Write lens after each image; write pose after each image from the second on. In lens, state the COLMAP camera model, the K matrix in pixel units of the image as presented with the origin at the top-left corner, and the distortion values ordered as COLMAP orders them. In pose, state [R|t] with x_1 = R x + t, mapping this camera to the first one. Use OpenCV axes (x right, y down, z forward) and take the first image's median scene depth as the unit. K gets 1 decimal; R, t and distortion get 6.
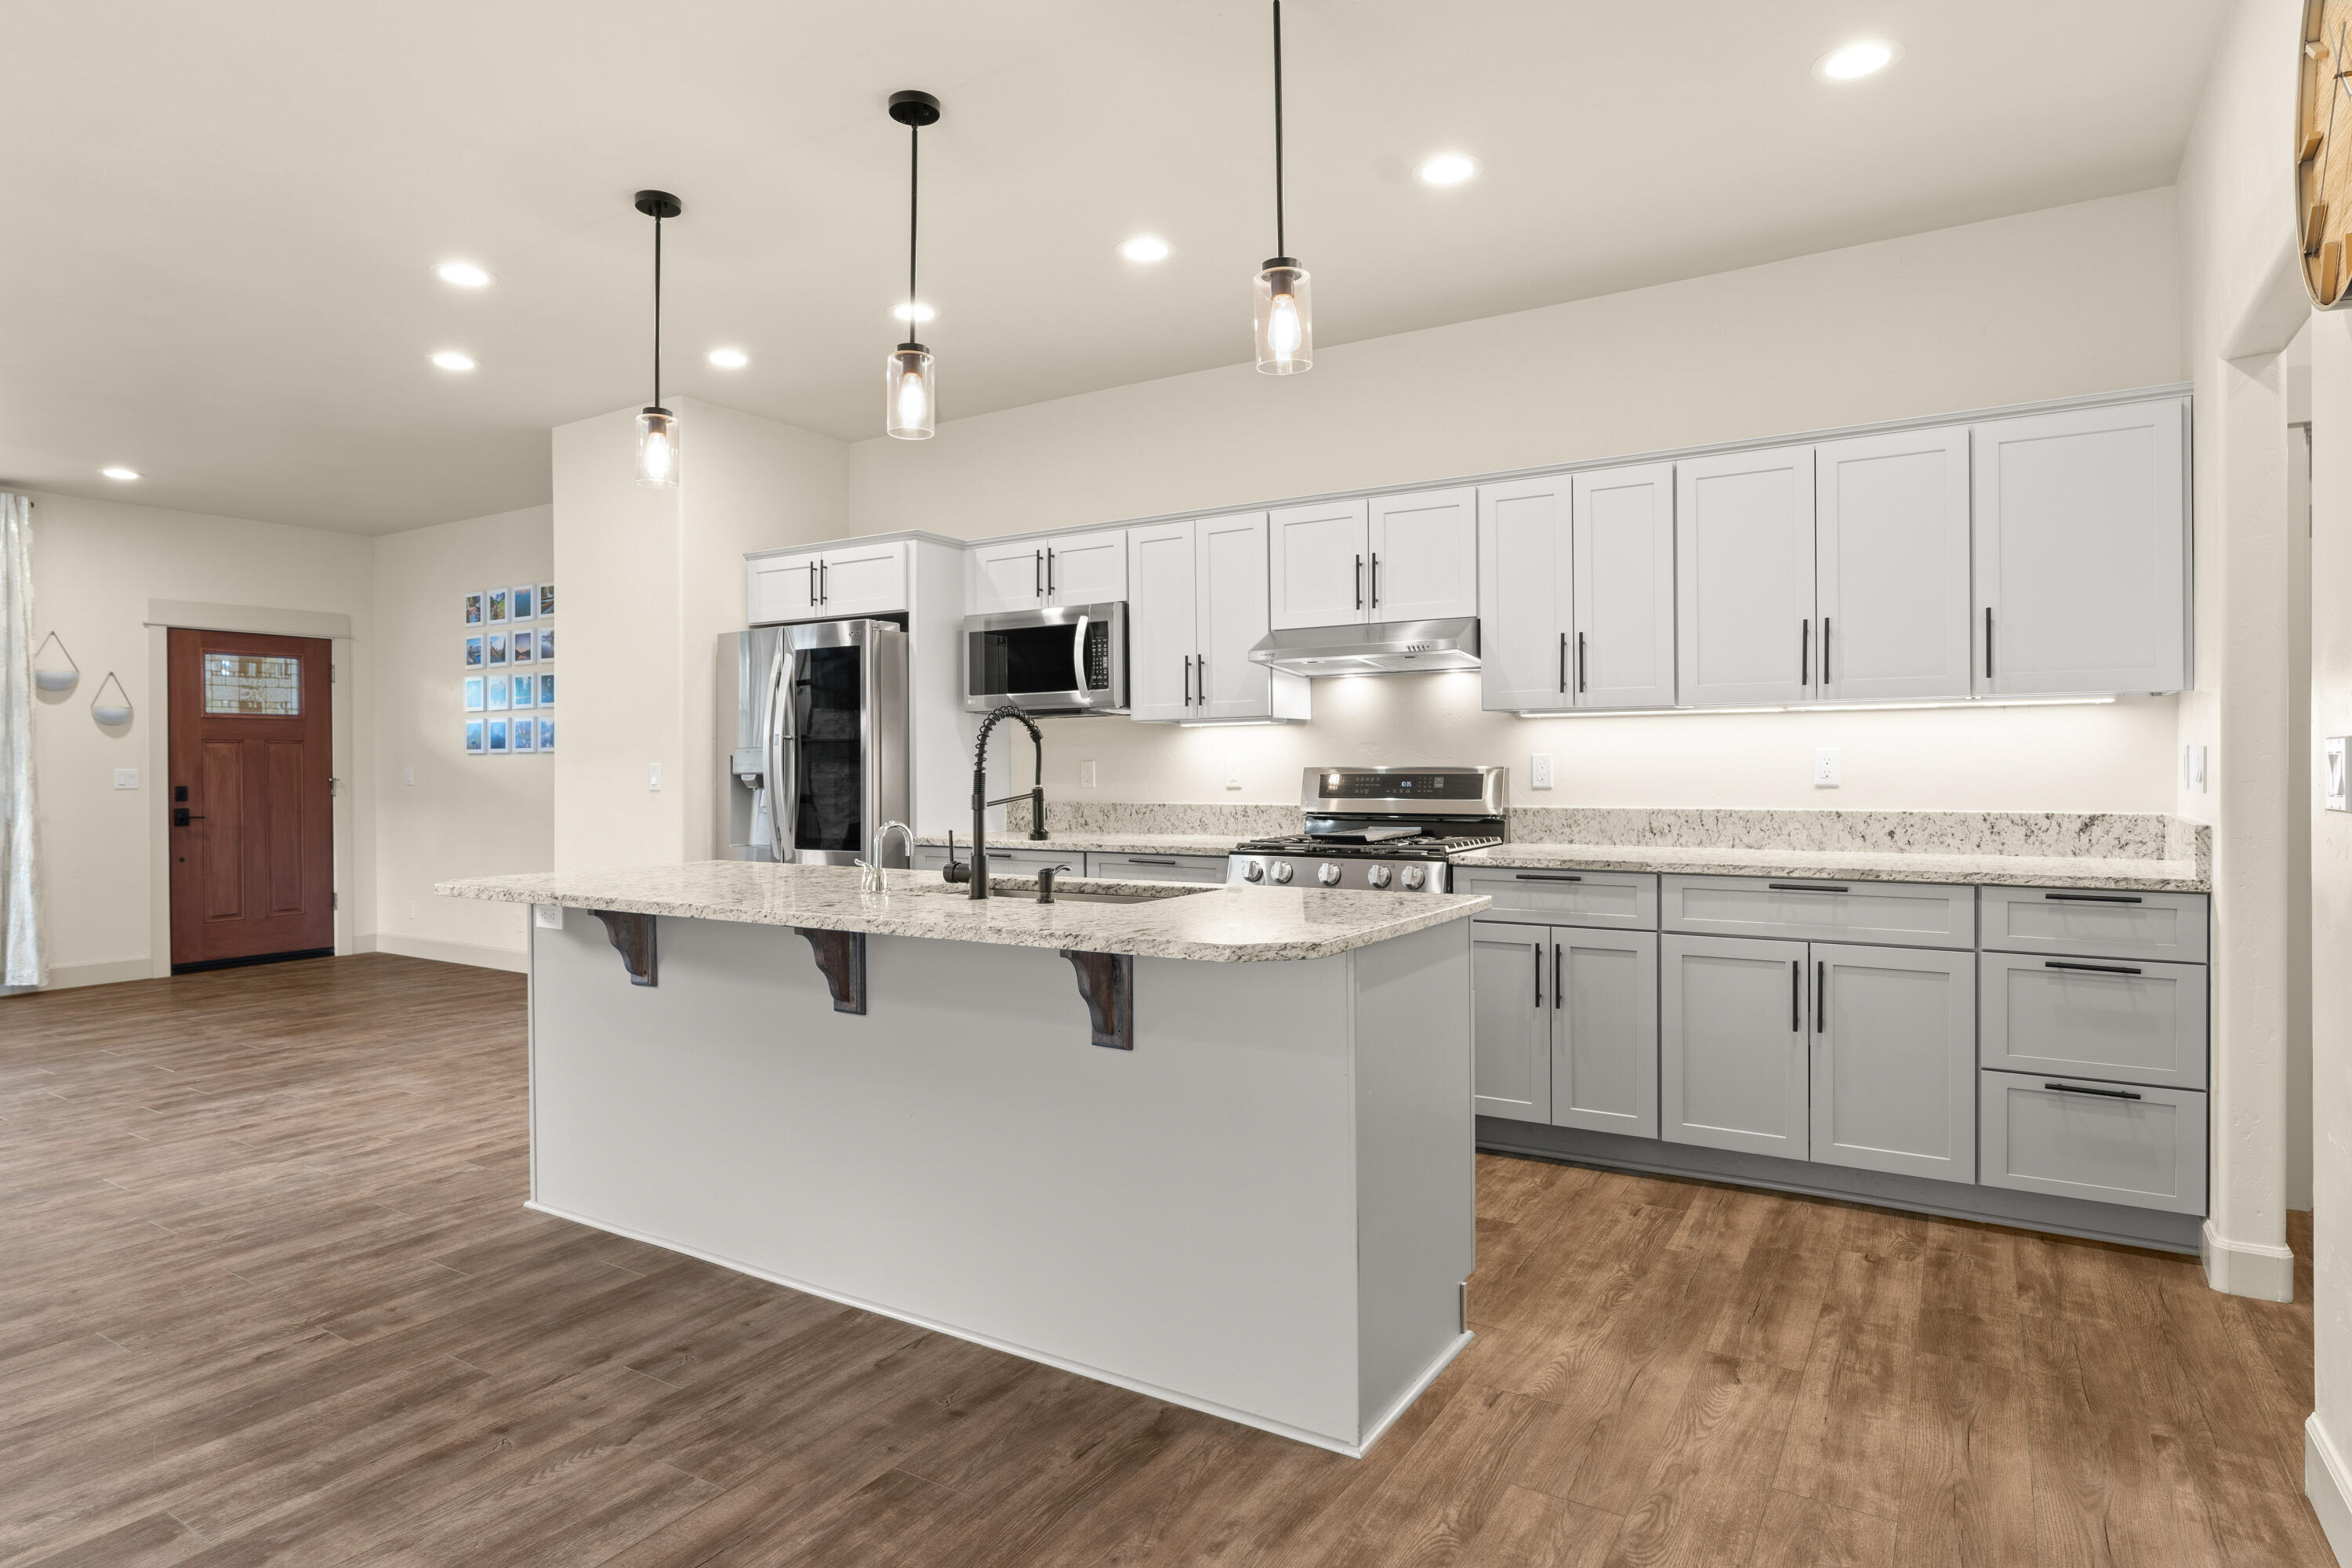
lens RADIAL K [[1295.7, 0, 1180.9], [0, 1295.7, 776.0], [0, 0, 1]] dist [-0.022593, 0.002649]
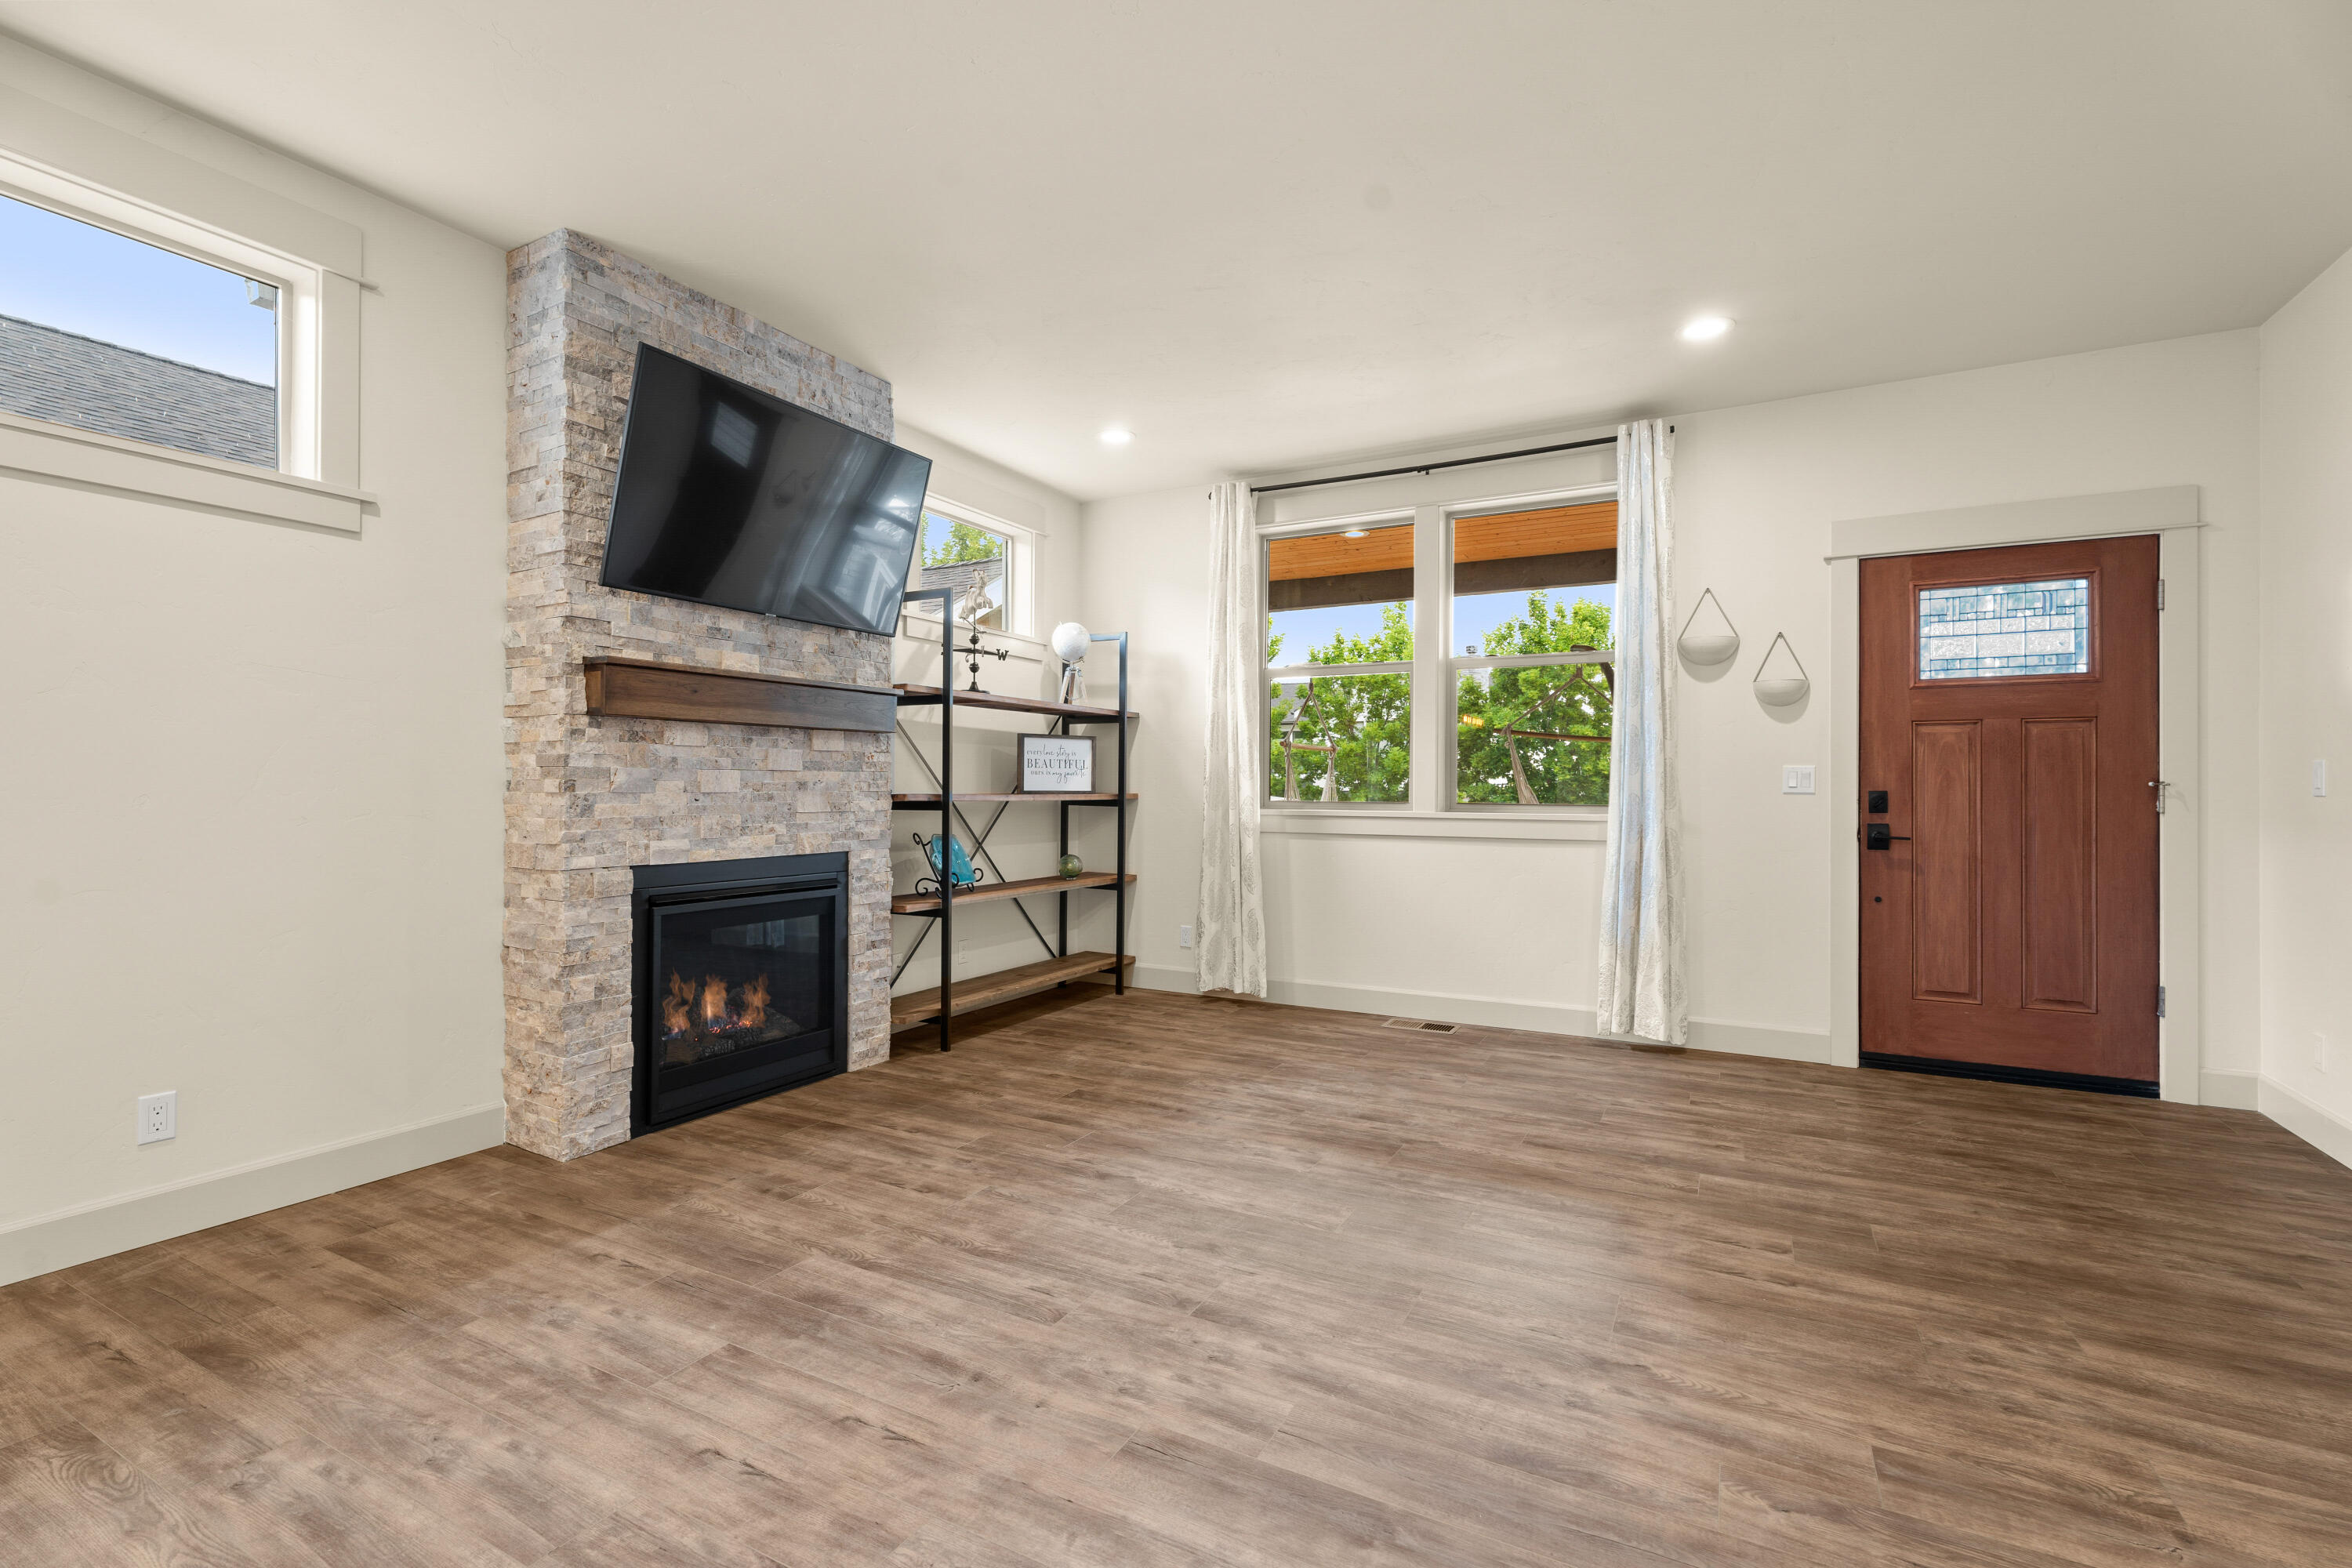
lens RADIAL K [[1052.5, 0, 1163.8], [0, 1052.5, 782.5], [0, 0, 1]] dist [0.001751, -0.000660]
pose [[0.054052, 0.002090, -0.998536, -0.534460], [-0.011851, 0.999929, 0.001452, 0.015641], [0.998468, 0.011756, 0.054073, 1.286553]]
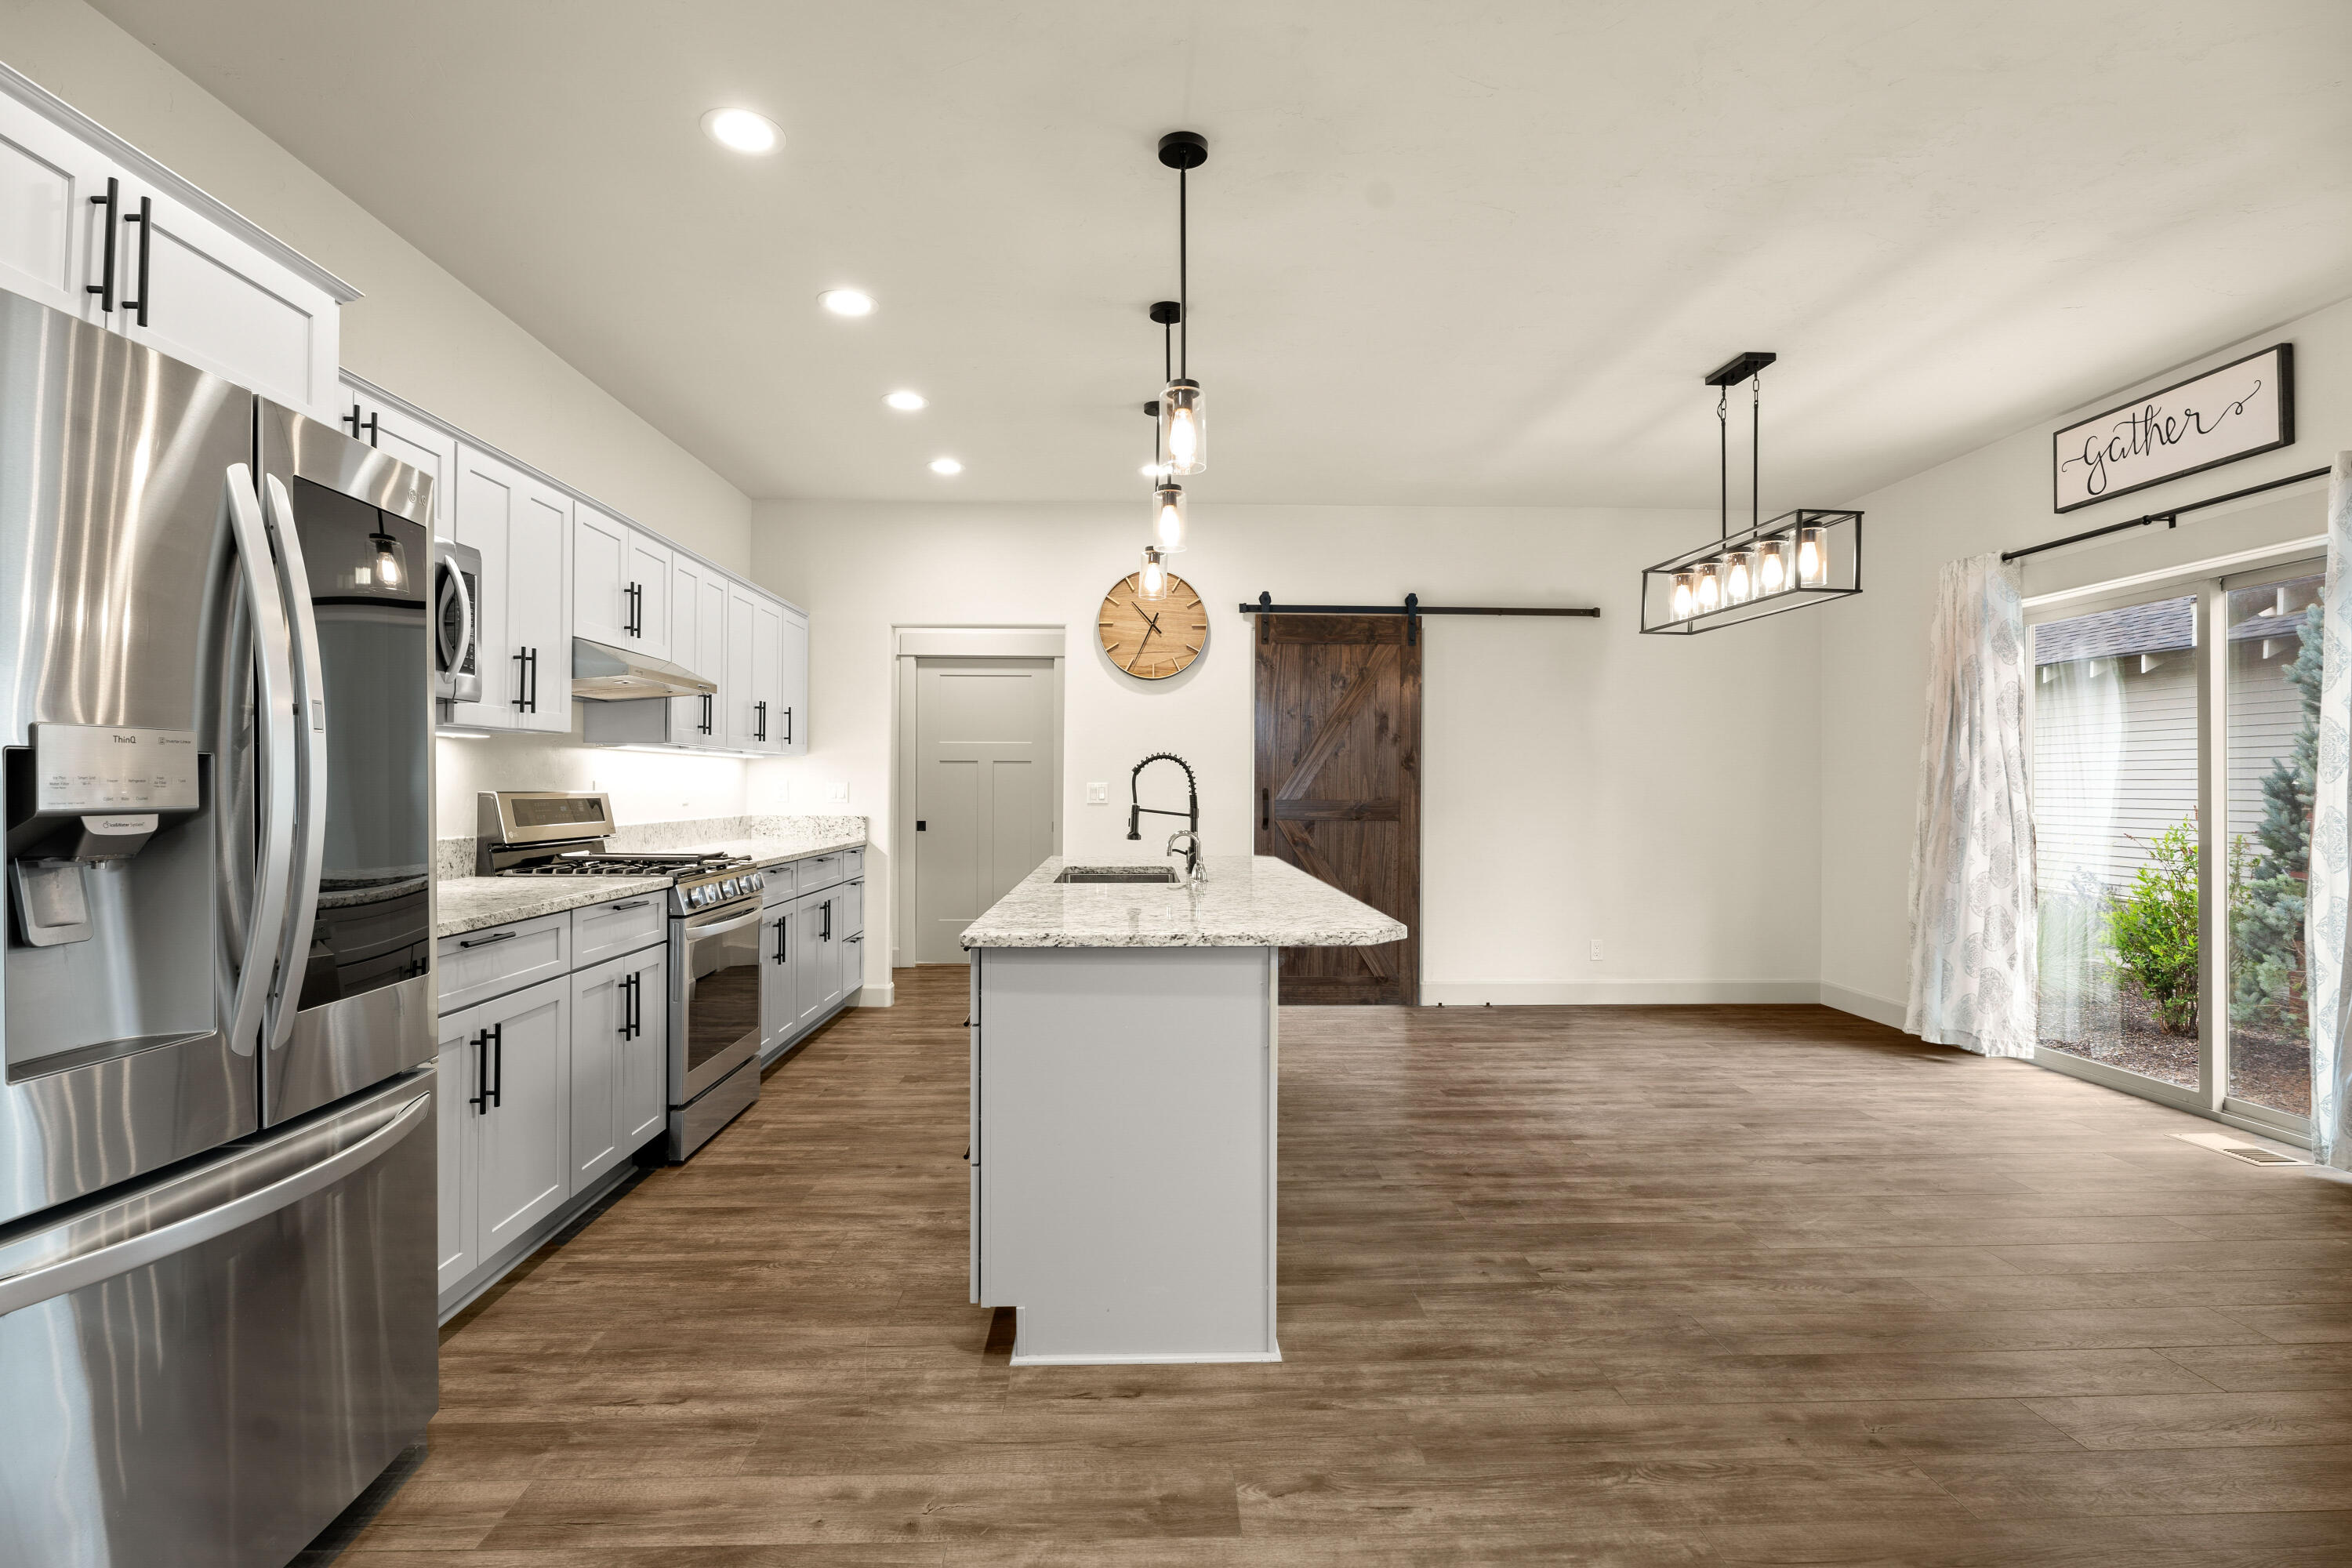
lens RADIAL K [[1133.8, 0, 1168.7], [0, 1133.8, 782.2], [0, 0, 1]] dist [-0.003999, 0.000338]
pose [[-0.552617, 0.006677, 0.833409, -1.049350], [0.006365, 0.999973, -0.003790, -0.009758], [-0.833411, 0.003210, -0.552644, 1.442261]]
